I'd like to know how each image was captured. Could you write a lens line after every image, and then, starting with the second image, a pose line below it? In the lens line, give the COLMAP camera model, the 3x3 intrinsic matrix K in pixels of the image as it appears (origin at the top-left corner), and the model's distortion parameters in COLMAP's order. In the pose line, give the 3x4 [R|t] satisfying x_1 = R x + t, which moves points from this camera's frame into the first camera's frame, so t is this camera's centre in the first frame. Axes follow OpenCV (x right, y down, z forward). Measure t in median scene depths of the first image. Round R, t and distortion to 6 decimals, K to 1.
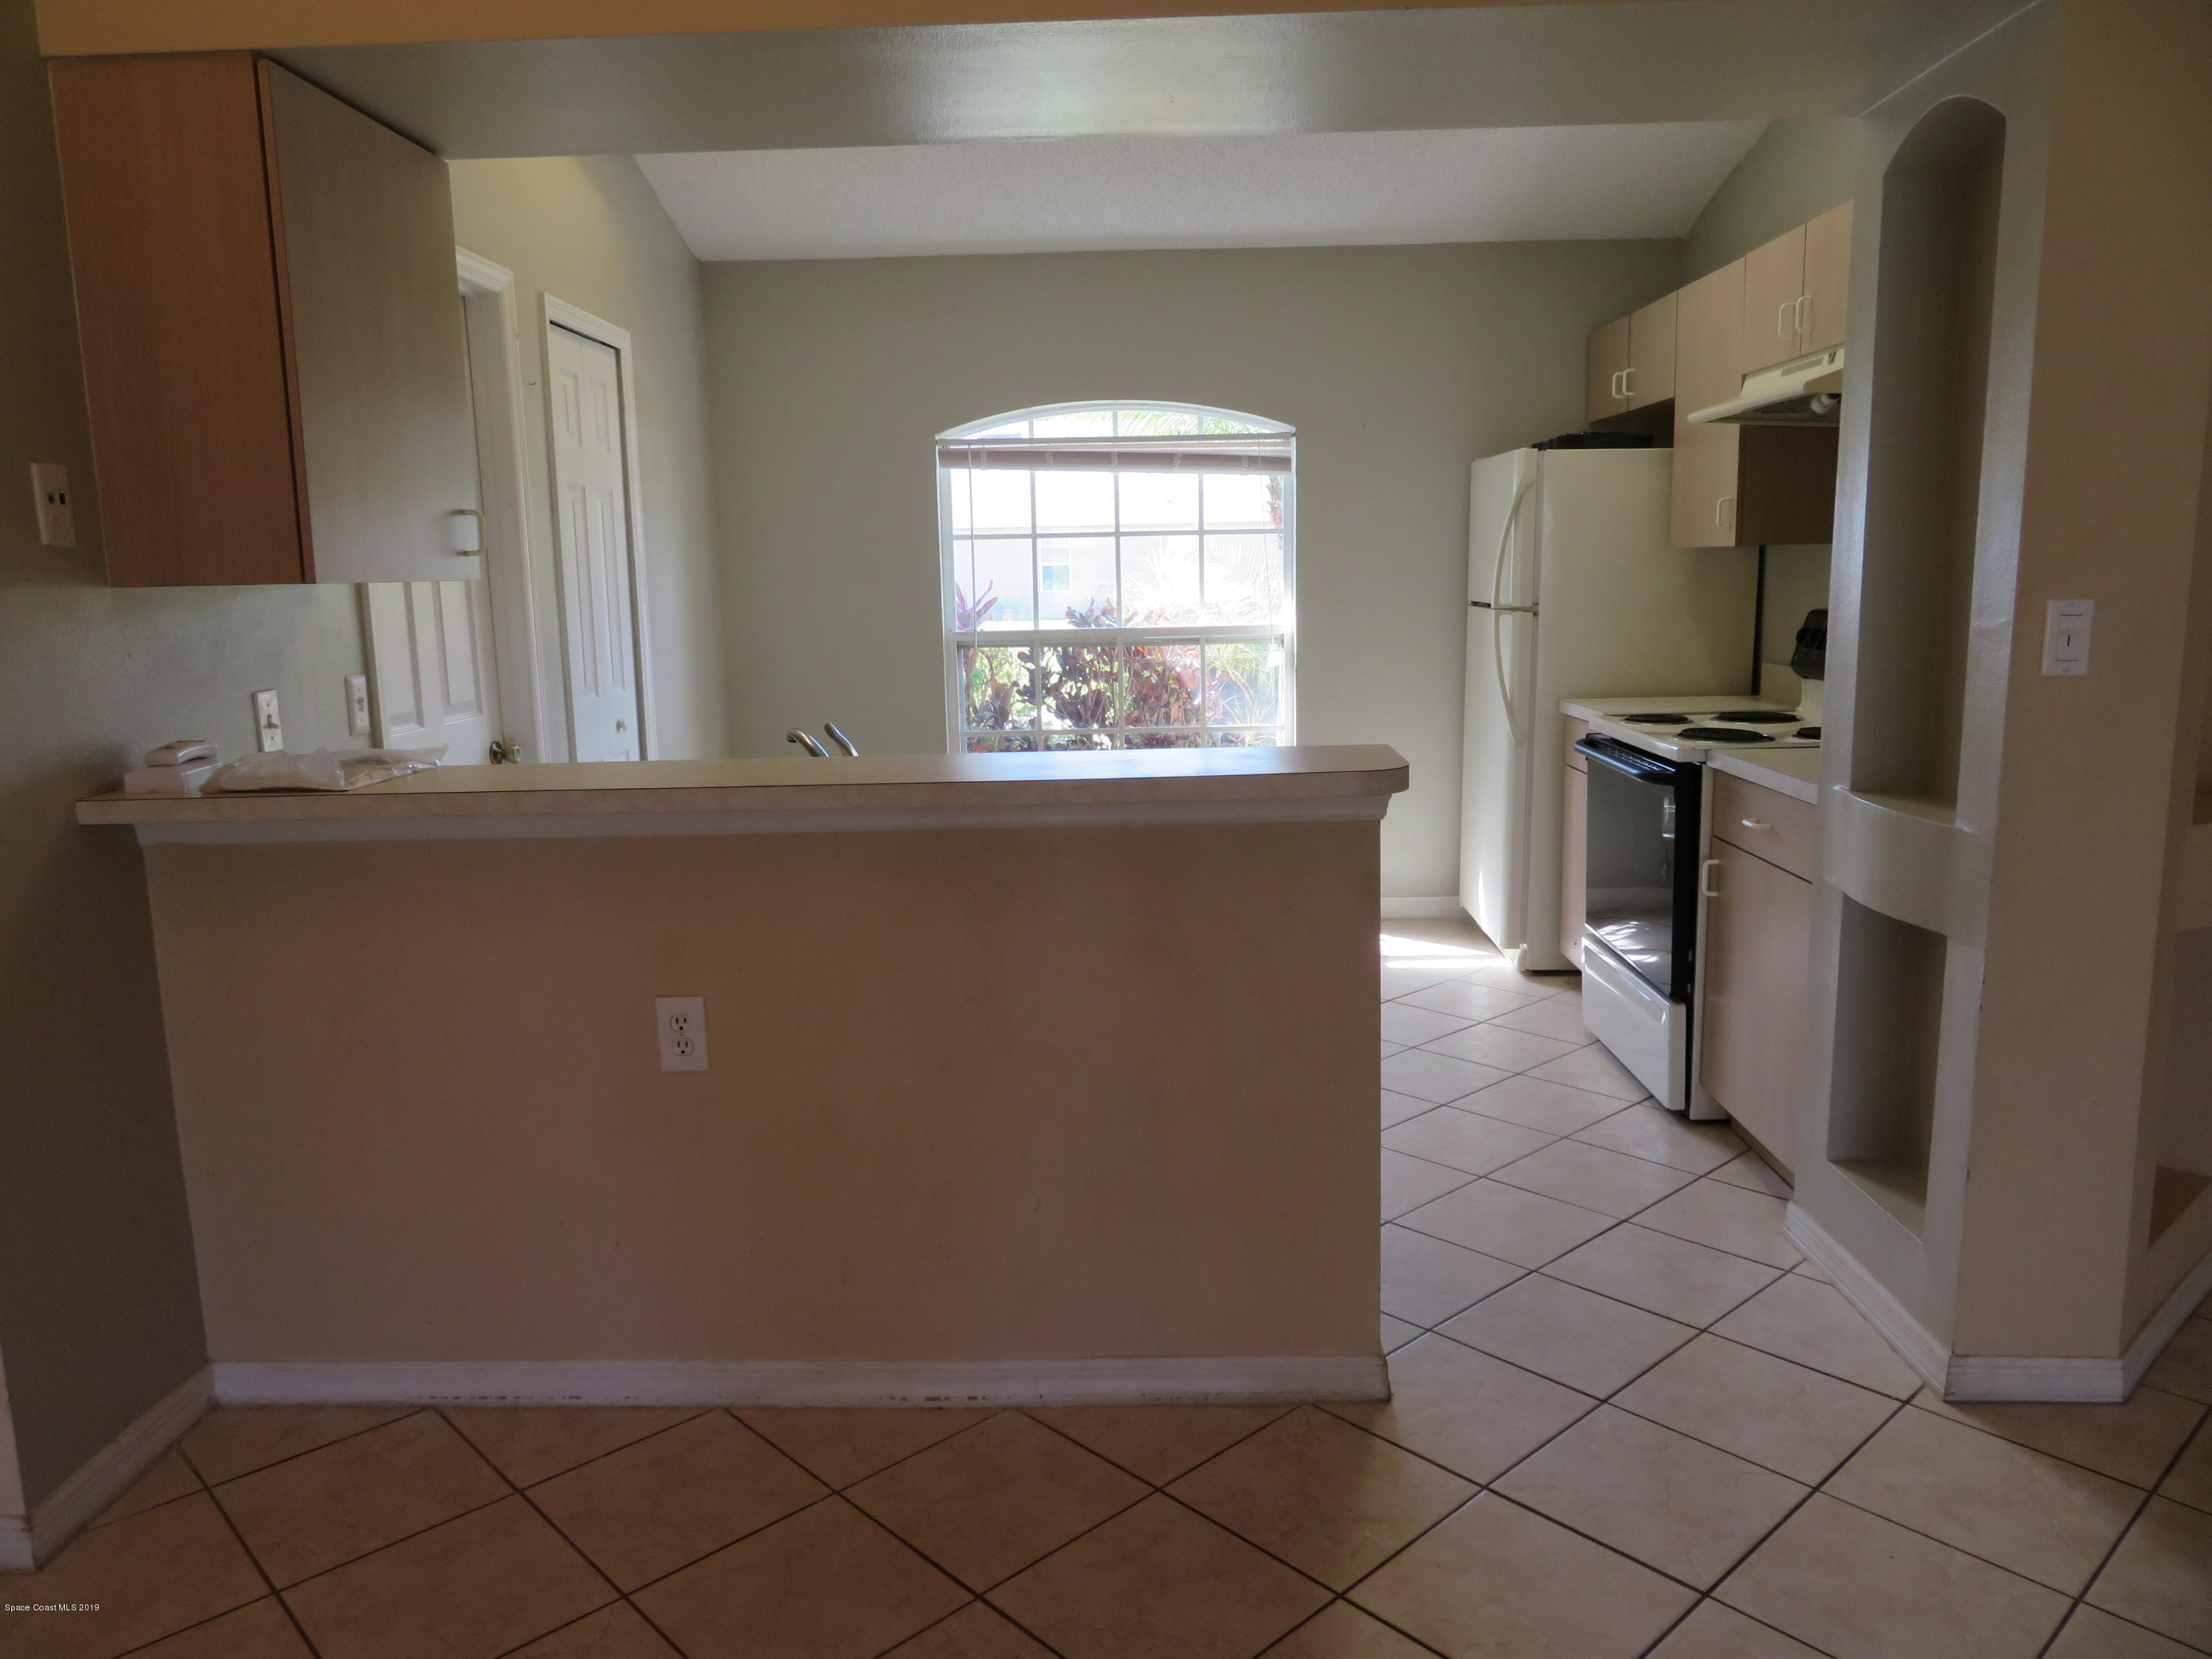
lens RADIAL K [[1583.1, 0, 1100.7], [0, 1583.1, 828.2], [0, 0, 1]] dist [-0.007116, -0.003078]
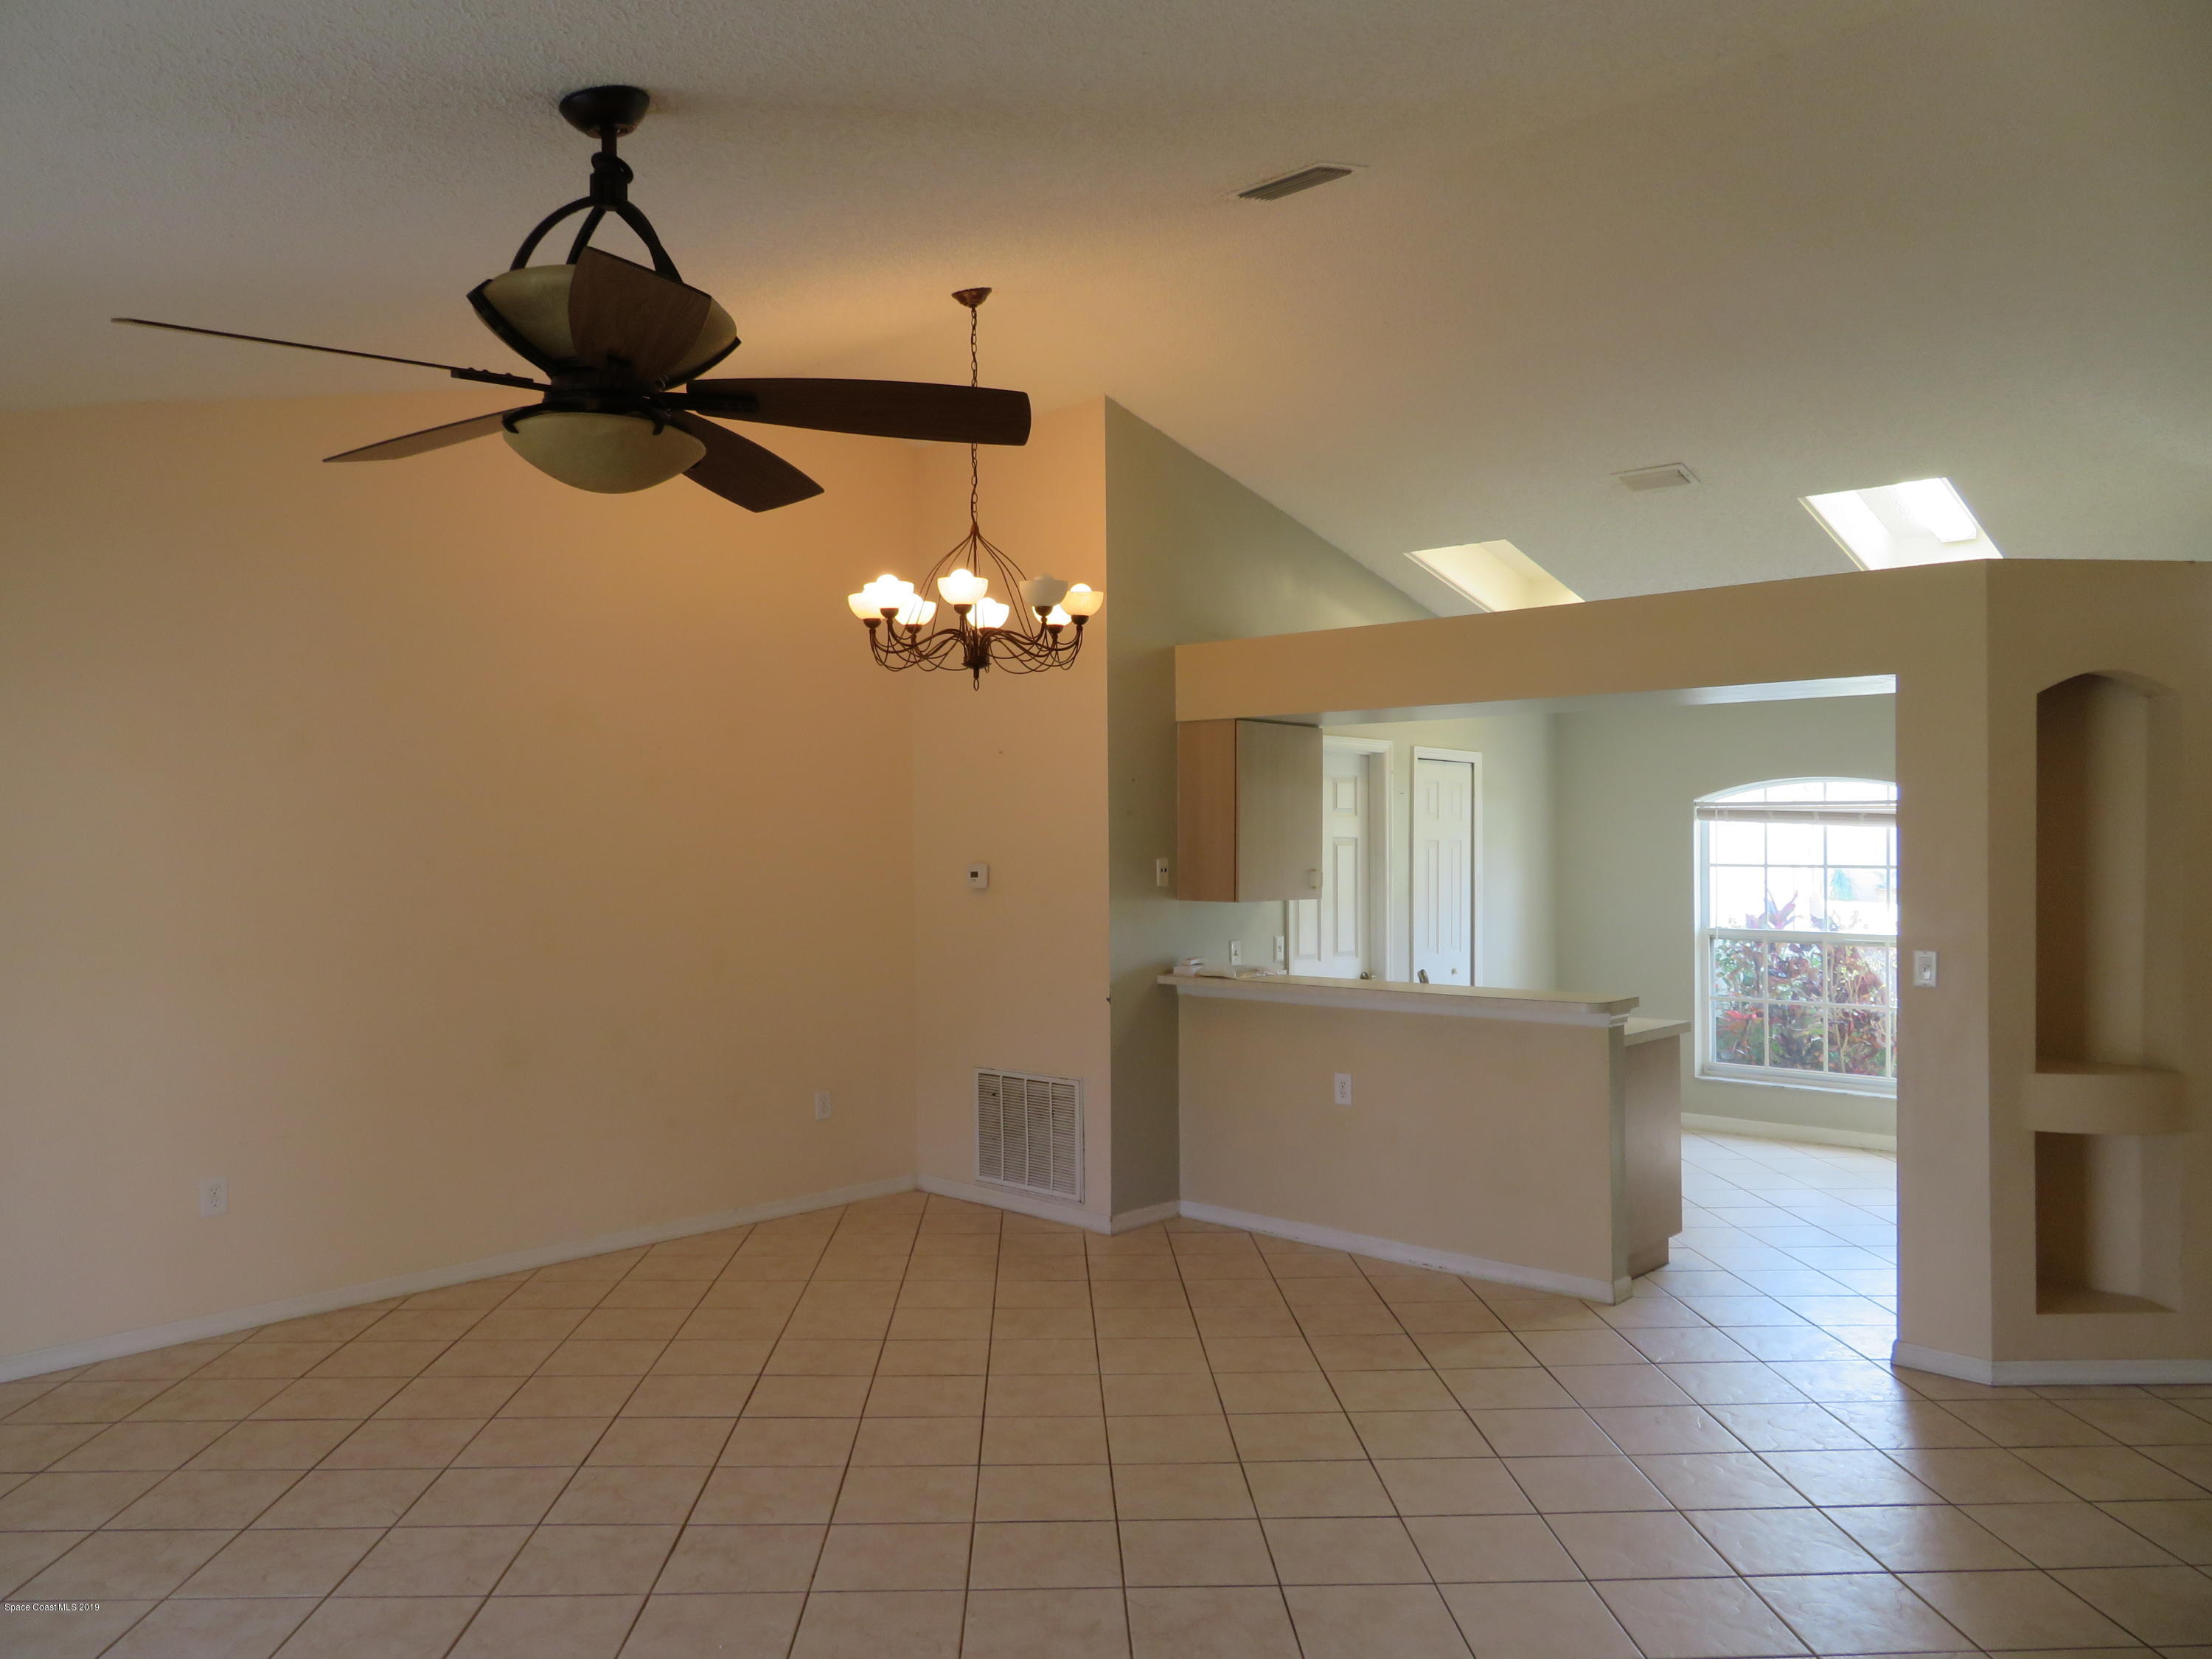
lens RADIAL K [[1583.1, 0, 1100.7], [0, 1583.1, 828.2], [0, 0, 1]] dist [-0.007116, -0.003078]
pose [[0.755664, 0.013639, -0.654818, 0.691776], [-0.121217, 0.985423, -0.119361, 0.045713], [0.643645, 0.169572, 0.746302, -0.754612]]
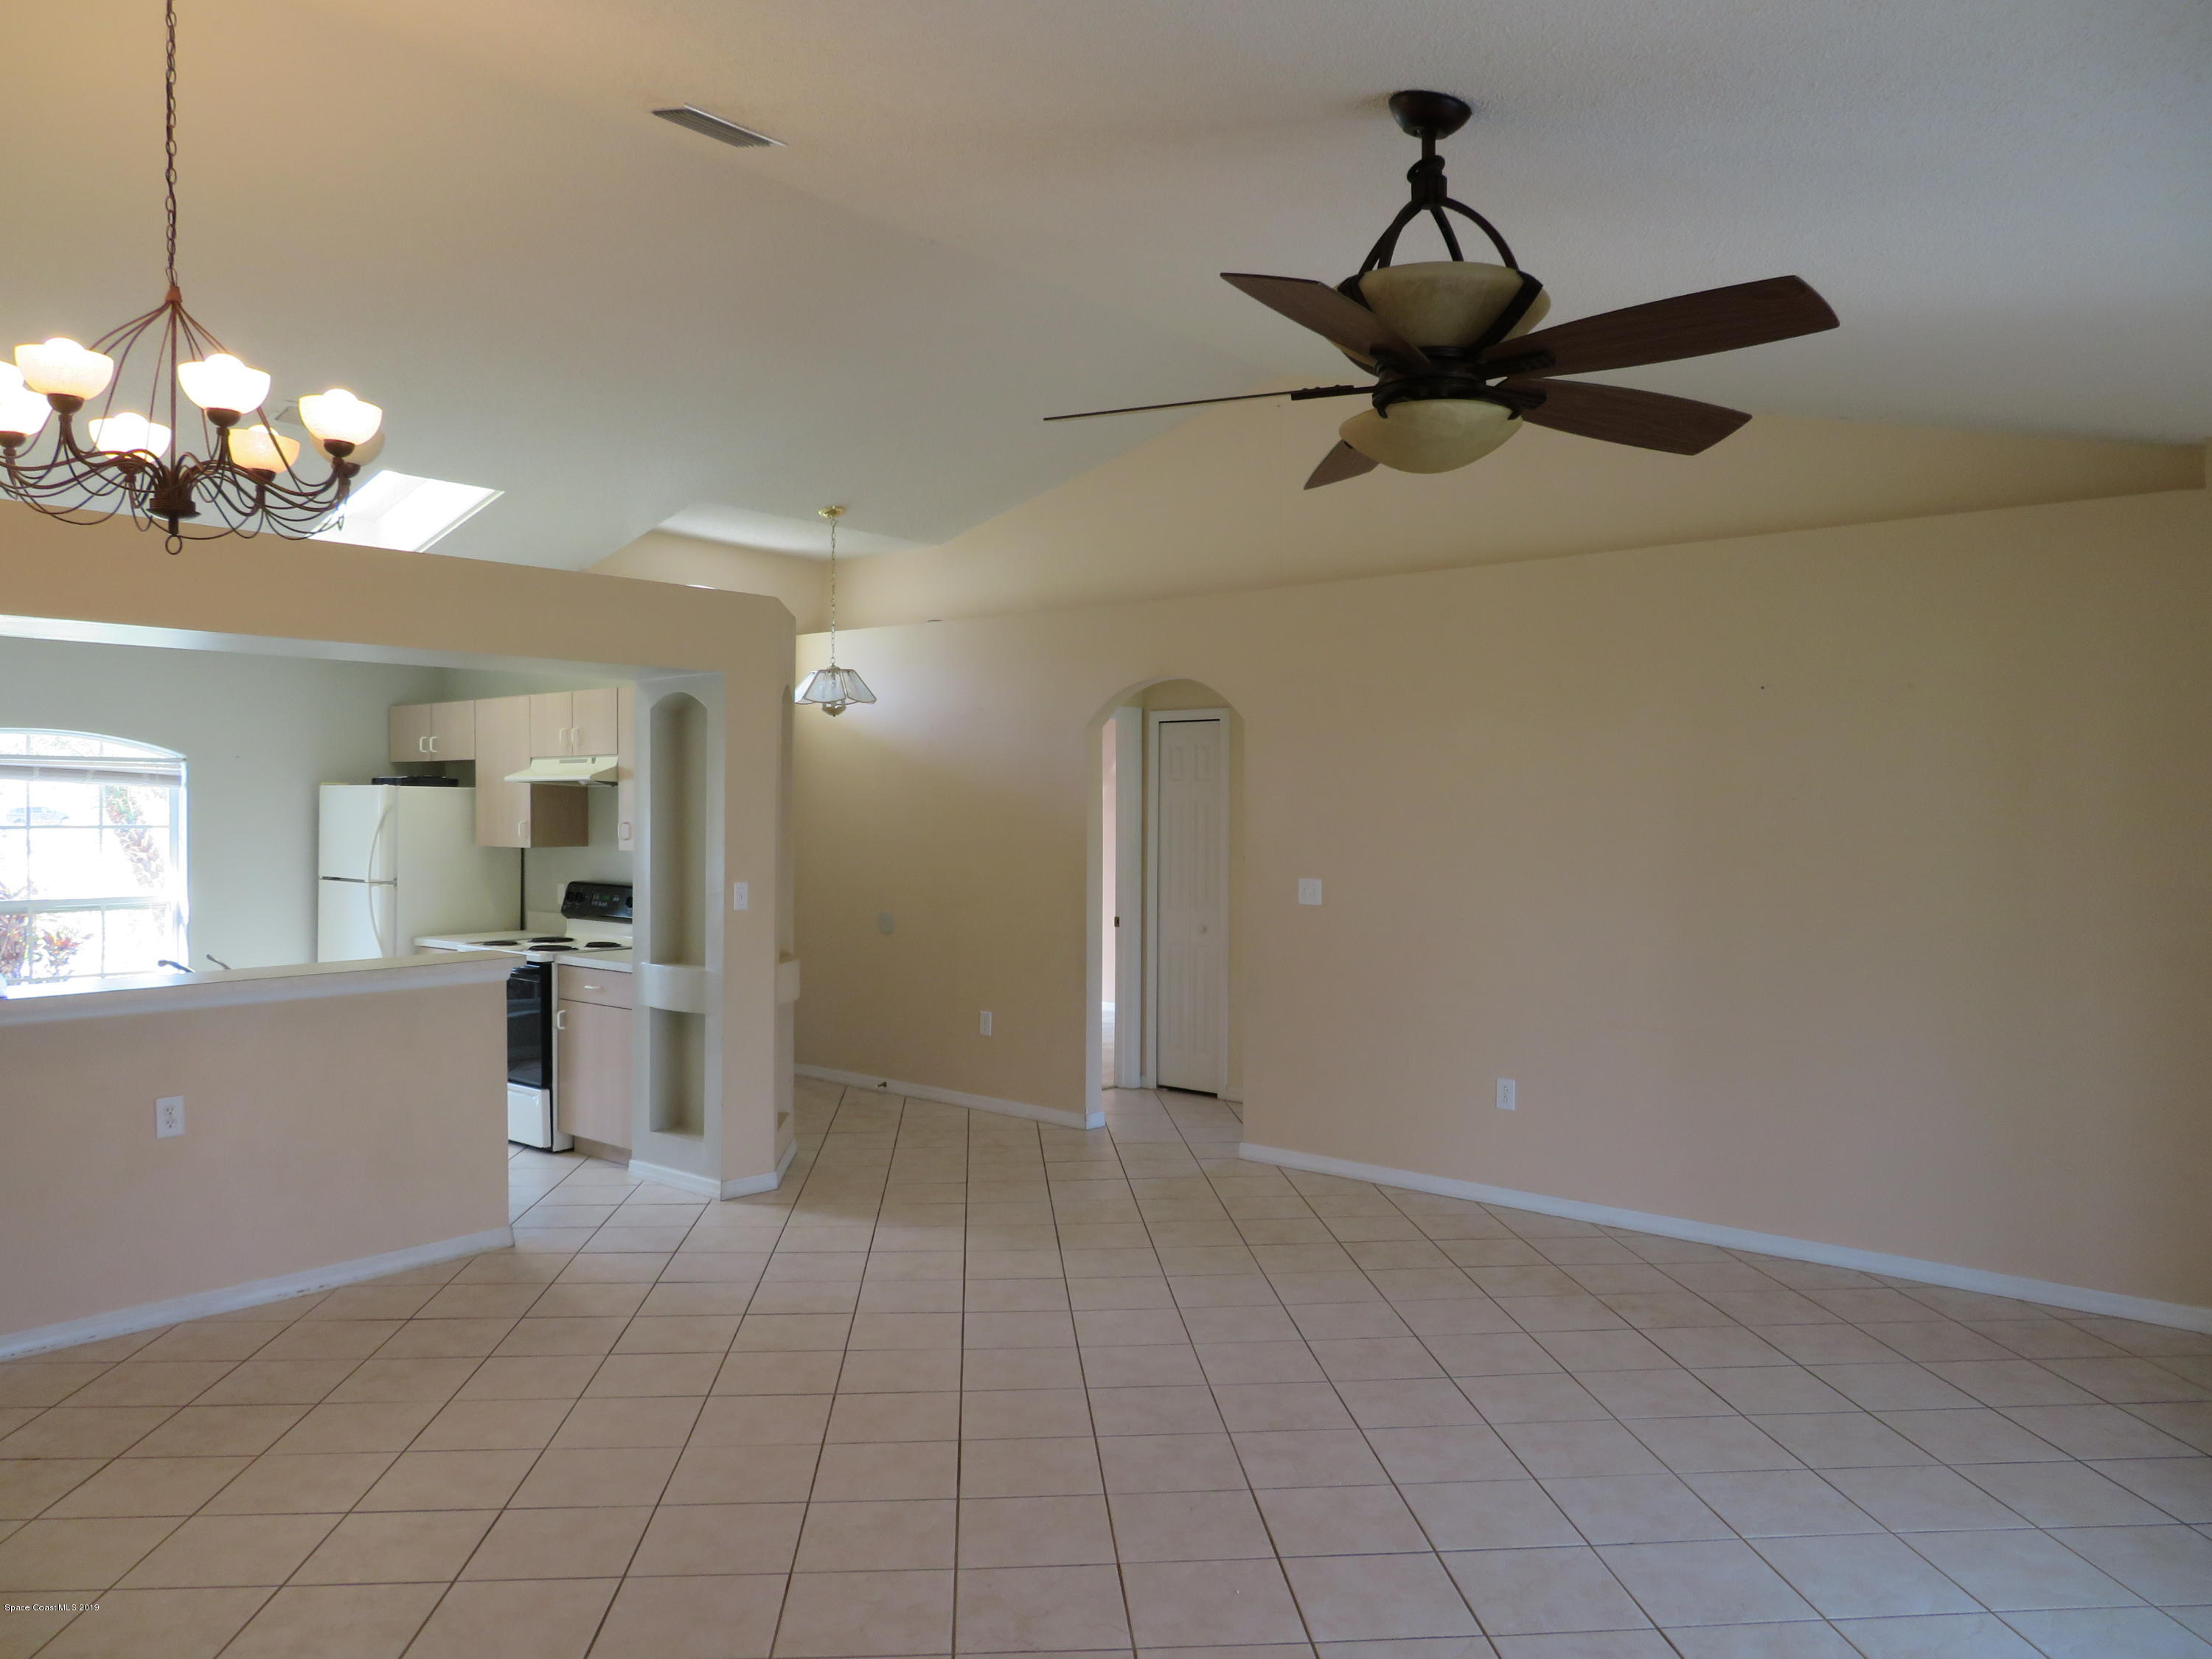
lens RADIAL K [[1583.1, 0, 1100.7], [0, 1583.1, 828.2], [0, 0, 1]] dist [-0.007116, -0.003078]
pose [[0.624815, 0.011849, 0.780683, -0.686951], [0.111959, 0.988192, -0.104605, 0.072304], [-0.772704, 0.152764, 0.616111, -0.716887]]
